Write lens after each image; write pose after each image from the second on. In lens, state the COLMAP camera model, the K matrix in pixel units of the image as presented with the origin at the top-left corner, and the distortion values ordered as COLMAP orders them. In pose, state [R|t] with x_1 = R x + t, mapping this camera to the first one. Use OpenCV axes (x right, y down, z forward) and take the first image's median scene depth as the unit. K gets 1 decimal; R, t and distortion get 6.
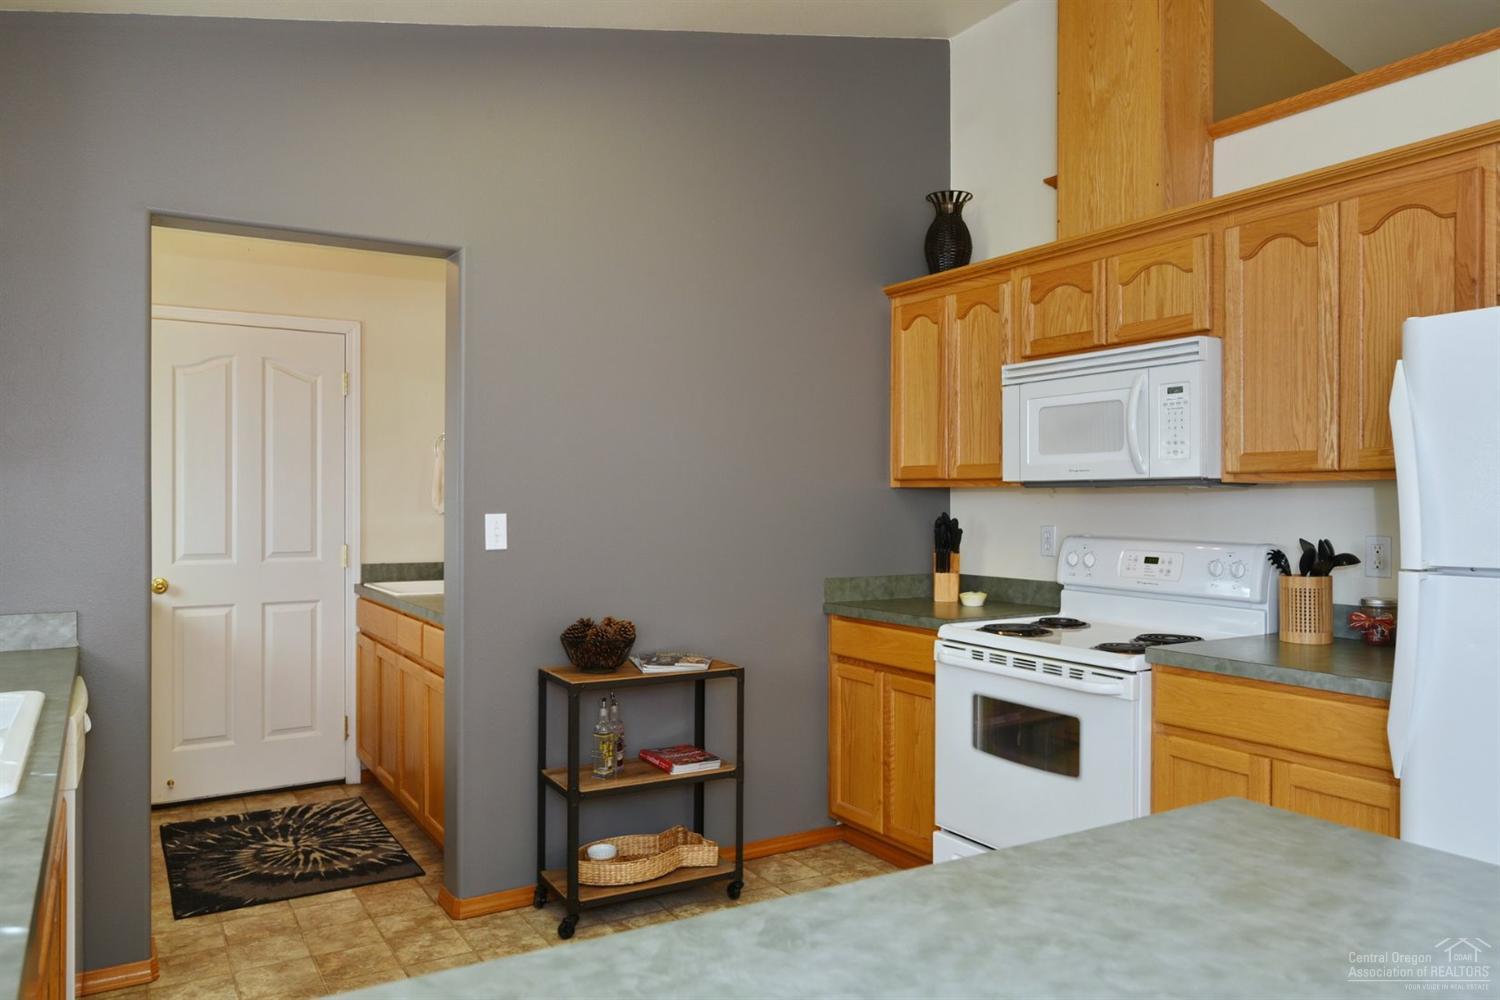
lens RADIAL K [[1059.4, 0, 742.0], [0, 1059.4, 502.5], [0, 0, 1]] dist [-0.006344, 0.001740]
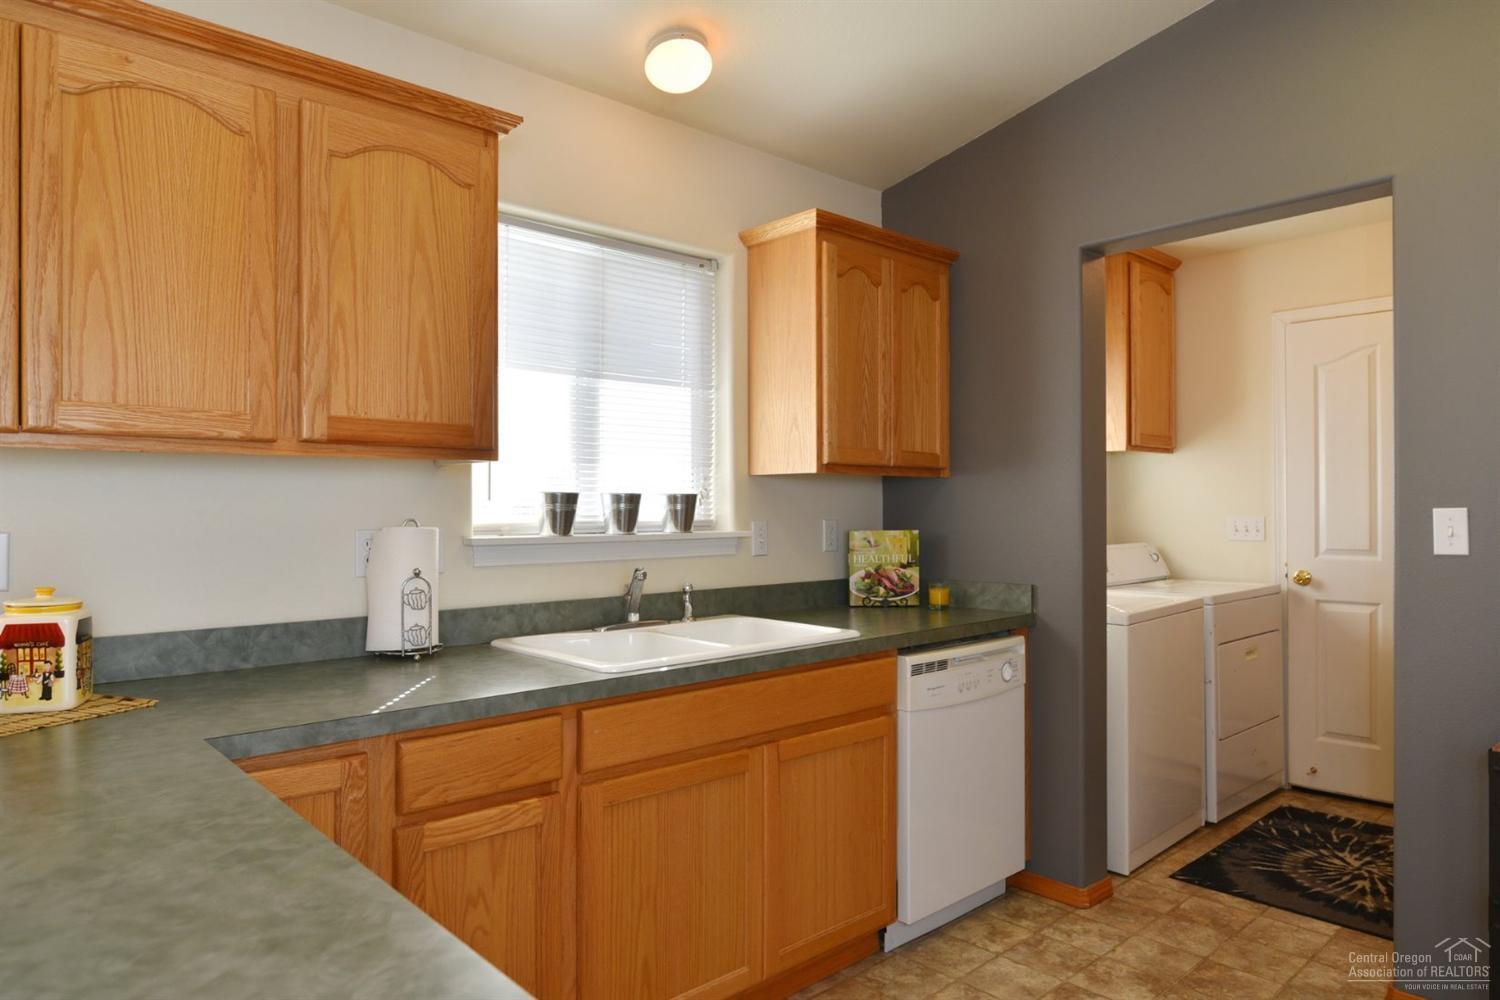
lens RADIAL K [[945.1, 0, 758.2], [0, 945.1, 505.3], [0, 0, 1]] dist [-0.011172, 0.003900]
pose [[0.202282, -0.001579, -0.979326, 0.319651], [0.004197, 0.999991, -0.000745, 0.007120], [0.979318, -0.003959, 0.202287, 0.366789]]
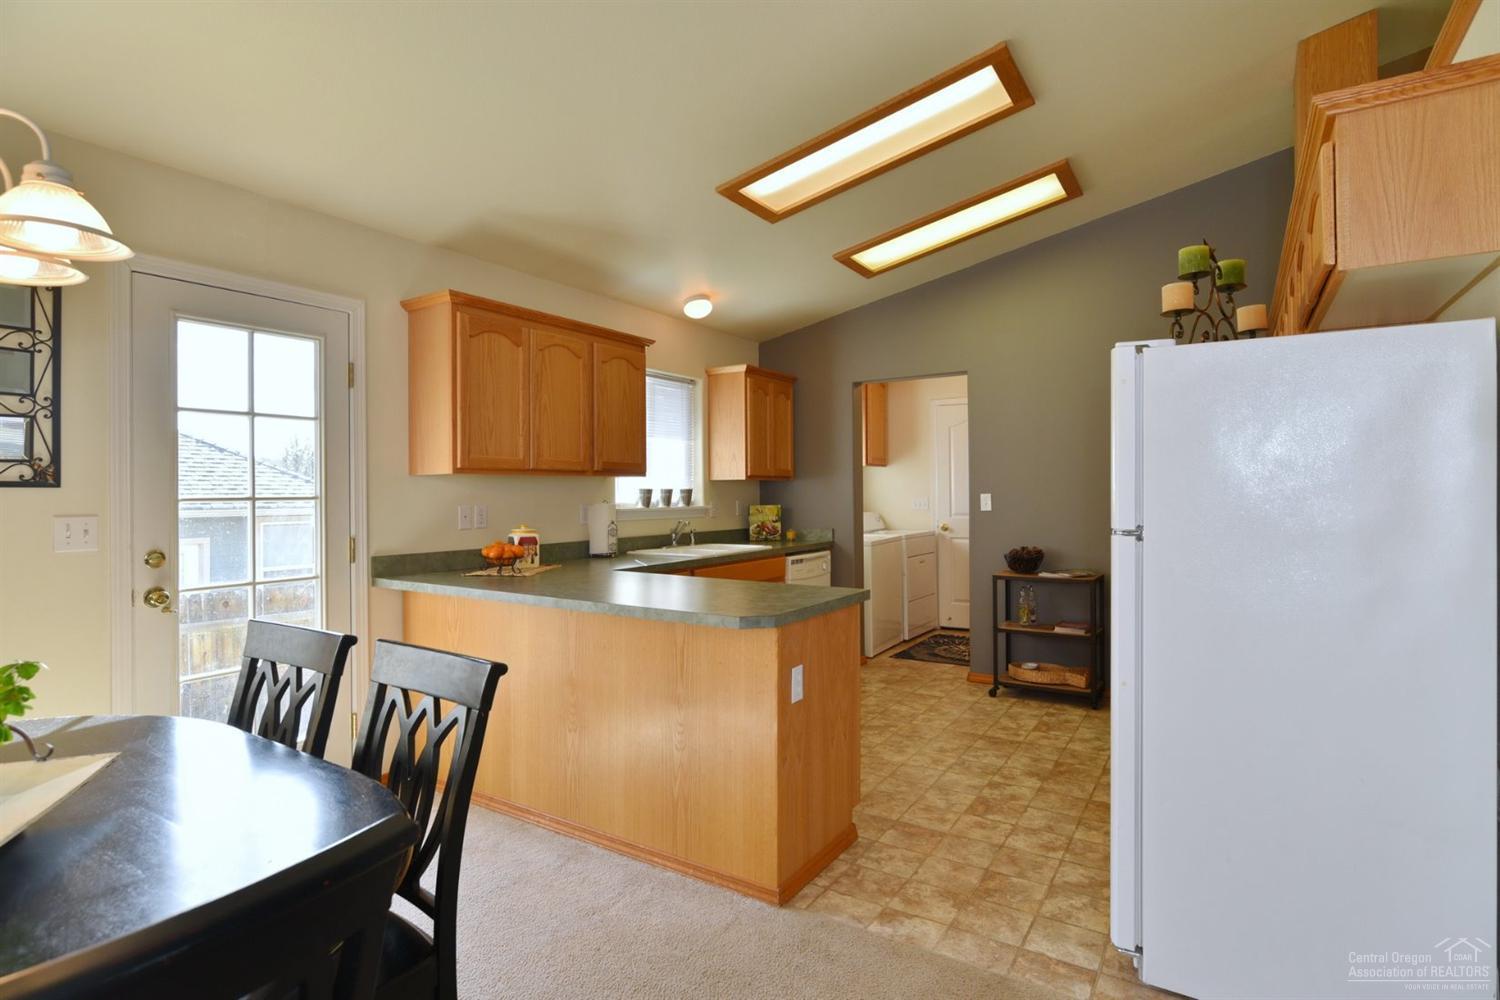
lens RADIAL K [[780.4, 0, 747.1], [0, 780.4, 487.8], [0, 0, 1]] dist [-0.001442, 0.000072]
pose [[0.442119, -0.009054, -0.896911, 0.918956], [0.008757, 0.999945, -0.005778, 0.003724], [0.896914, -0.005299, 0.442173, -0.103701]]
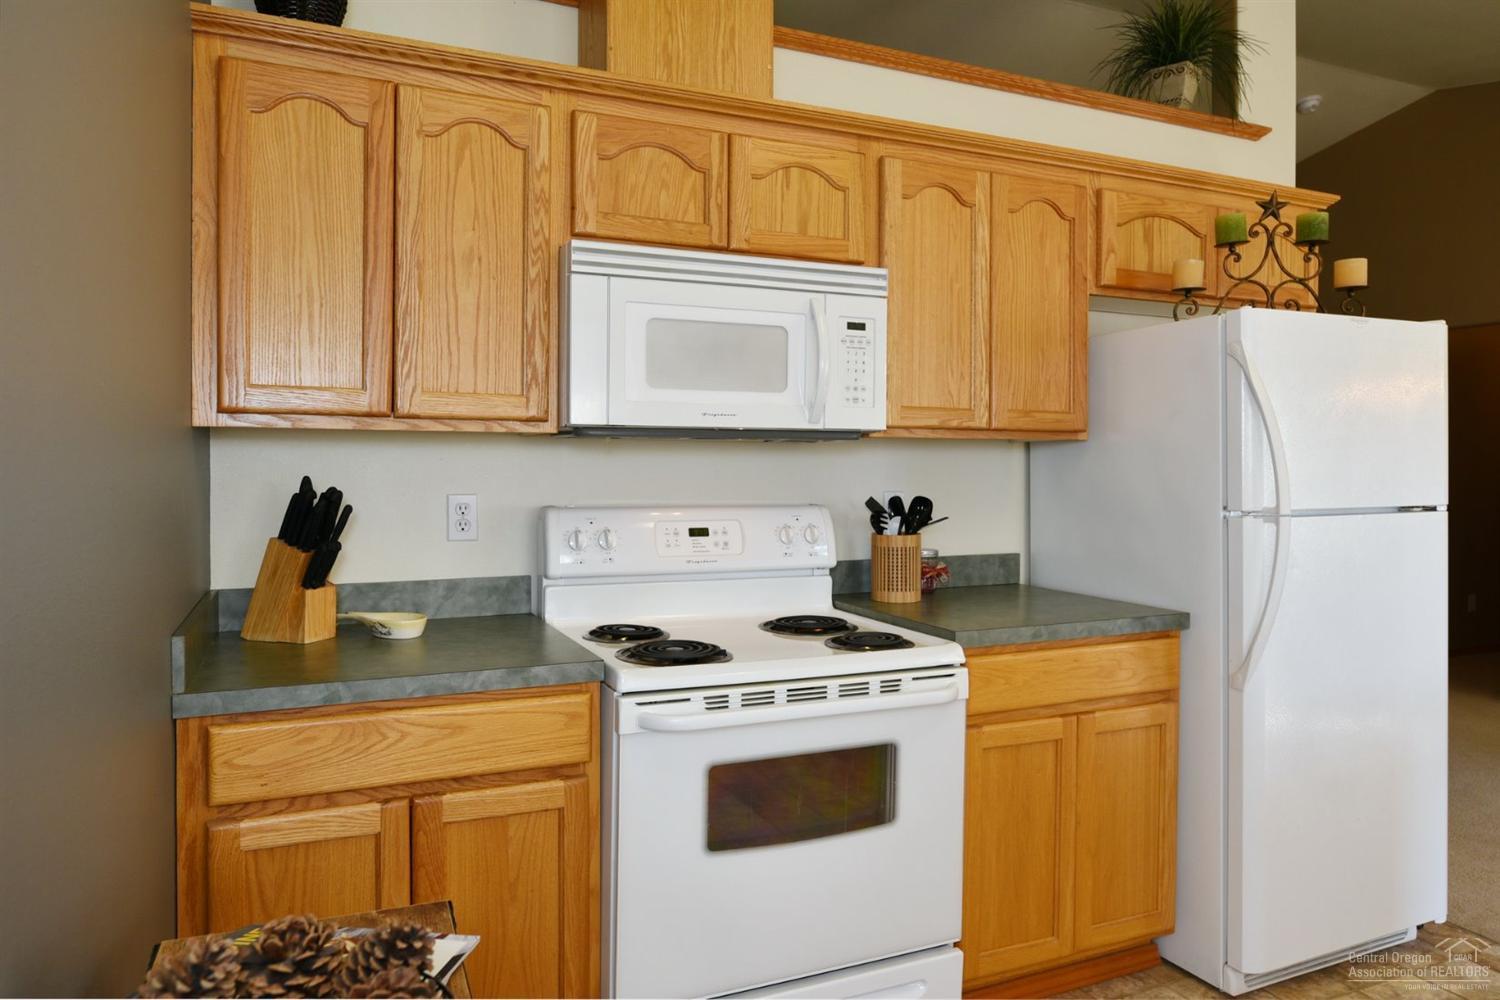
lens RADIAL K [[957.0, 0, 749.8], [0, 957.0, 469.3], [0, 0, 1]] dist [-0.017917, 0.001405]
pose [[0.134345, -0.009288, 0.990891, -0.317174], [-0.002063, 0.999951, 0.009652, 0.000584], [-0.990932, -0.003341, 0.134319, 0.865665]]
